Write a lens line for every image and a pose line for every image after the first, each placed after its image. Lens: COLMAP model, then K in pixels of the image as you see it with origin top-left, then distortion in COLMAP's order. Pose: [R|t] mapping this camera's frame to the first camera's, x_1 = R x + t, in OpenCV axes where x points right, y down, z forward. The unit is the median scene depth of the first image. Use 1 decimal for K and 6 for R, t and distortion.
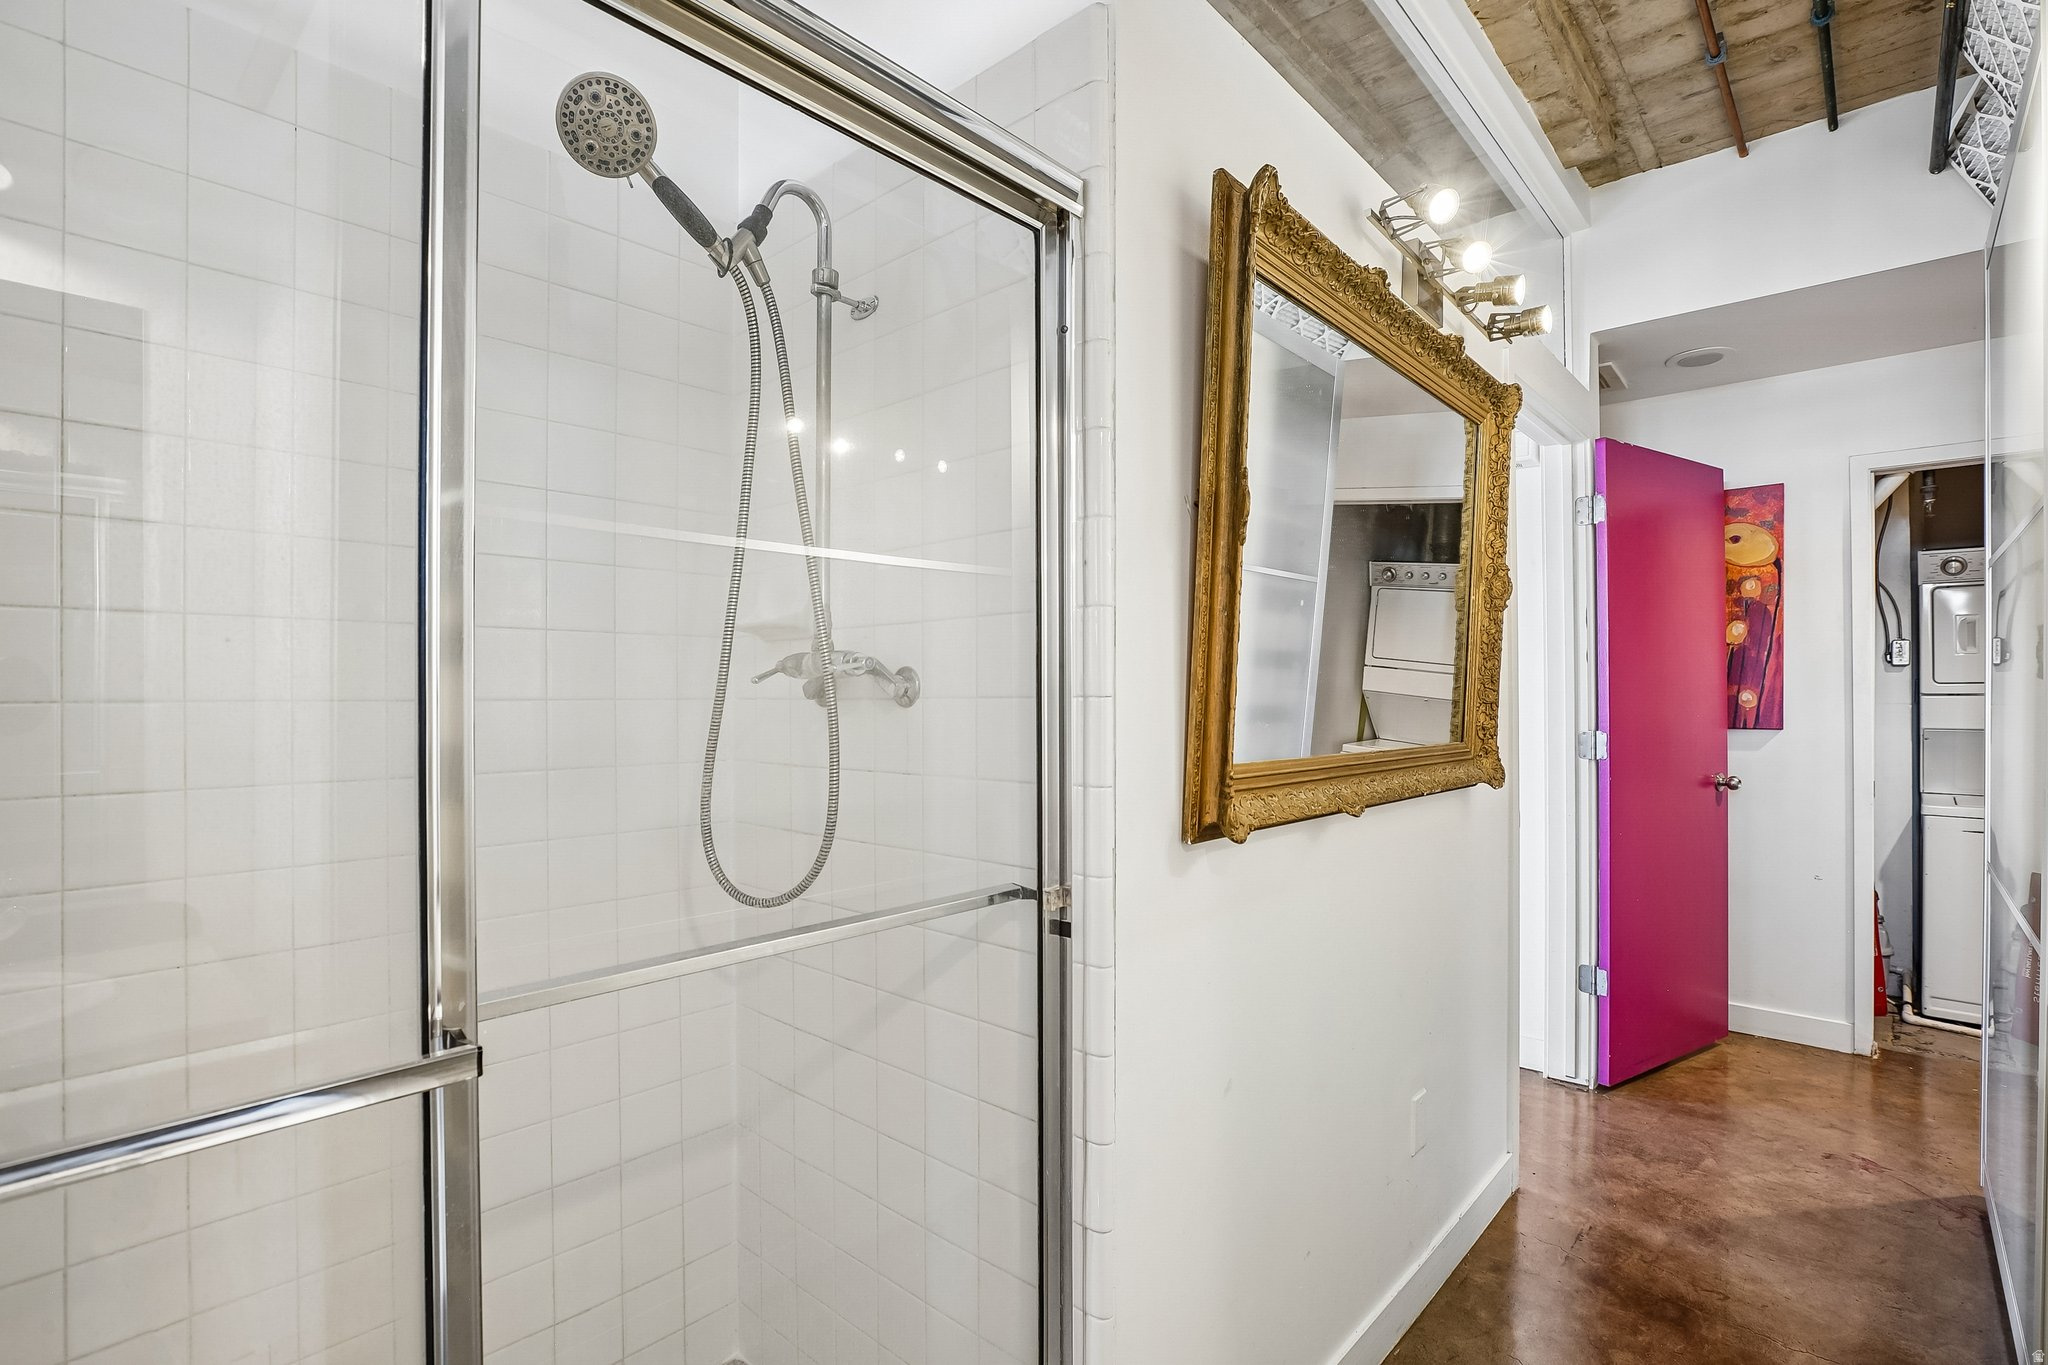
lens RADIAL K [[953.2, 0, 1034.7], [0, 953.2, 692.8], [0, 0, 1]] dist [-0.025342, 0.002560]
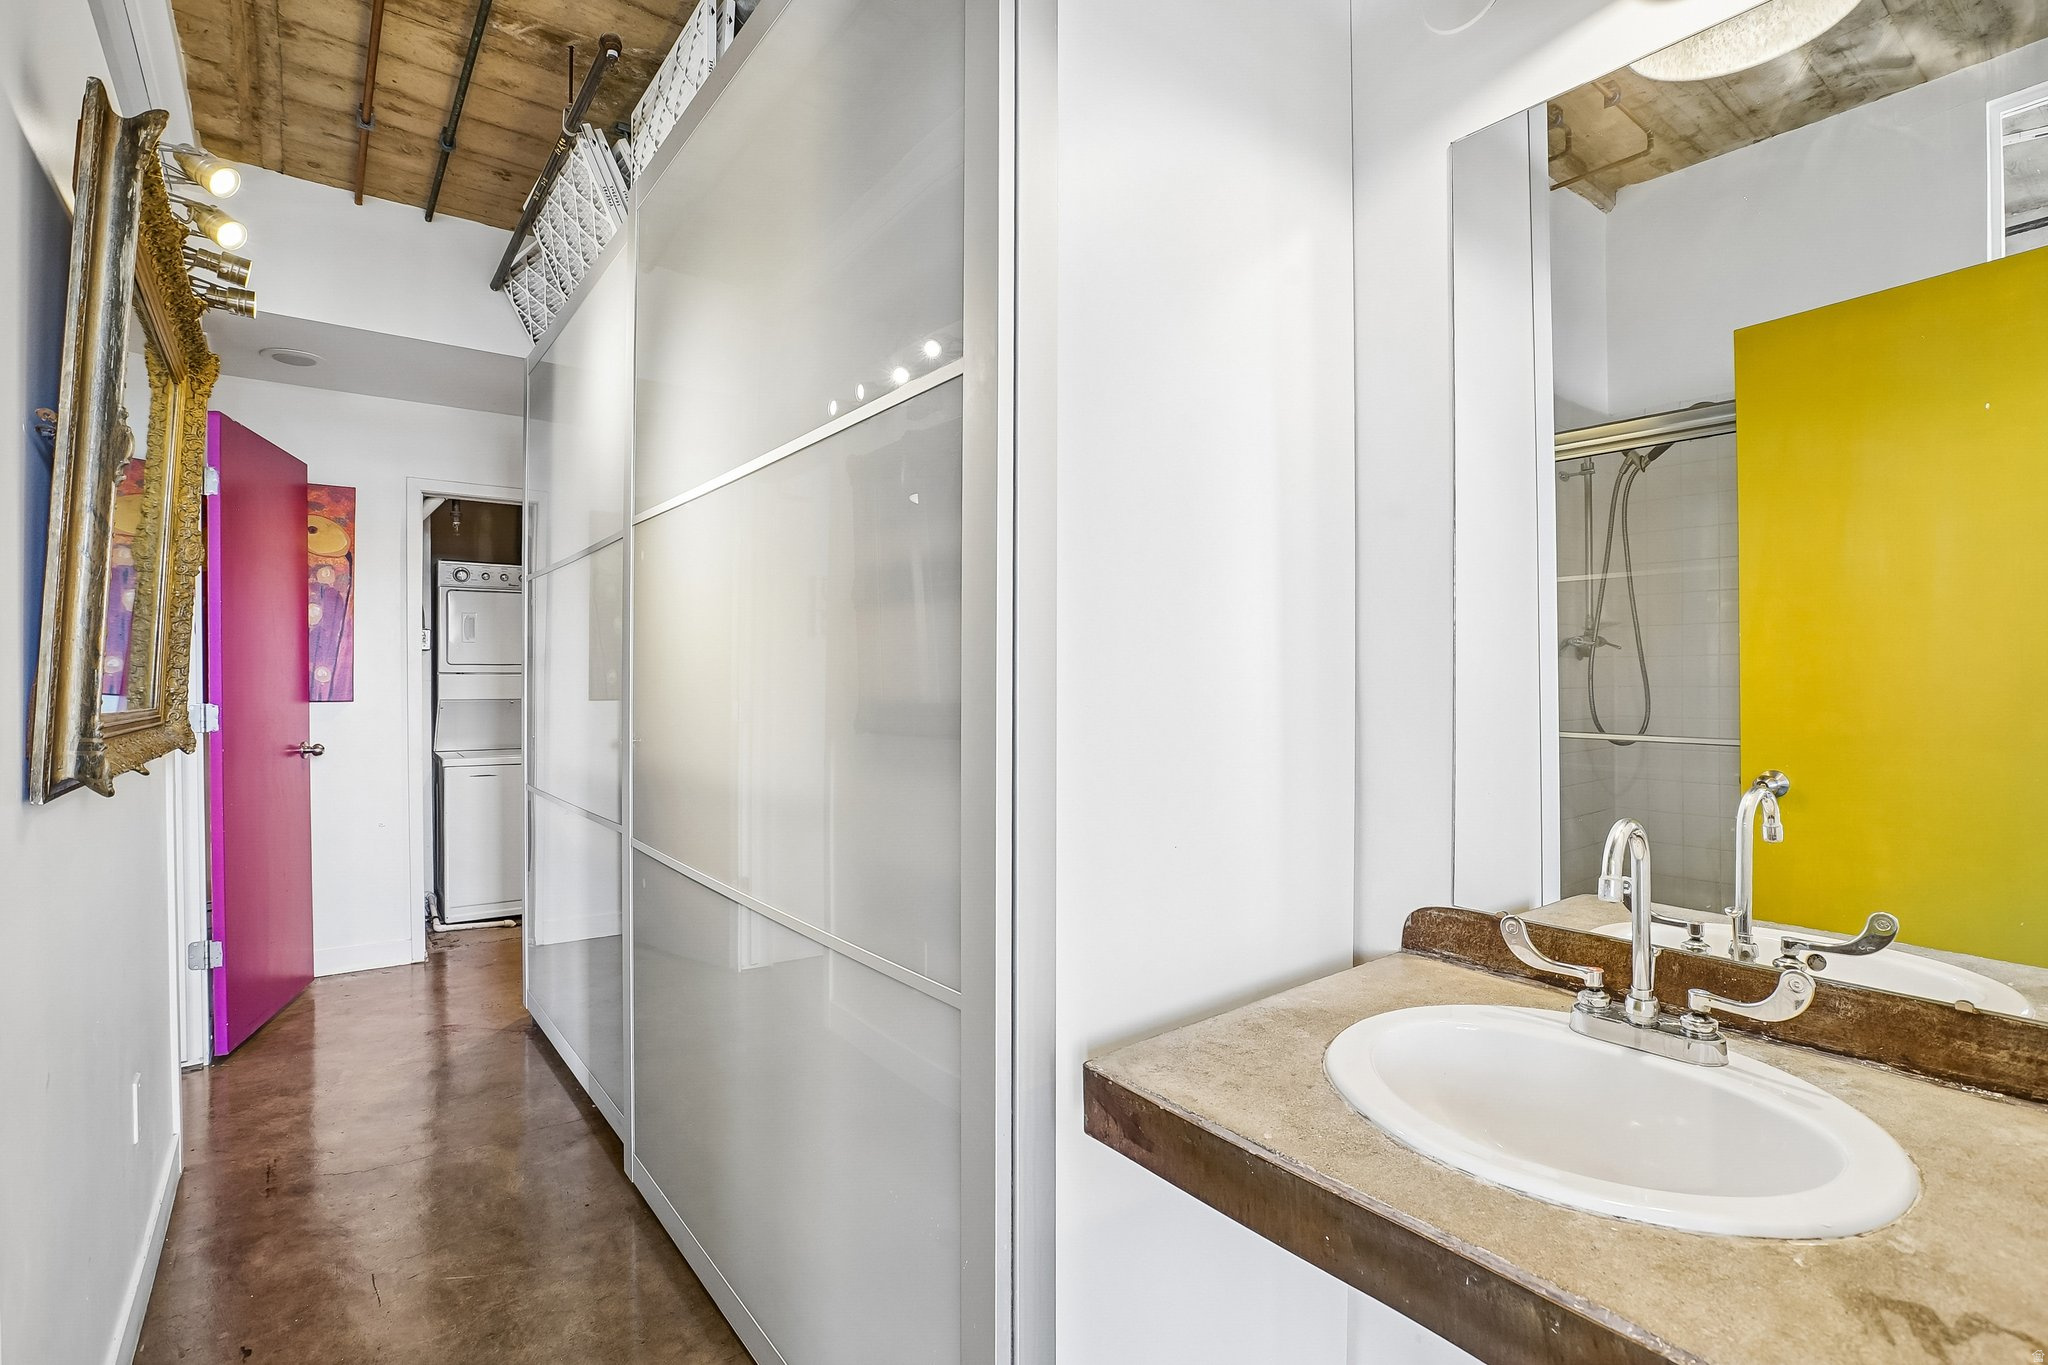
lens RADIAL K [[953.2, 0, 1033.6], [0, 953.2, 685.3], [0, 0, 1]] dist [-0.025342, 0.002560]
pose [[0.177082, -0.003235, 0.984191, -0.201888], [0.000747, 0.999995, 0.003153, 0.017307], [-0.984196, 0.000176, 0.177083, -0.027844]]
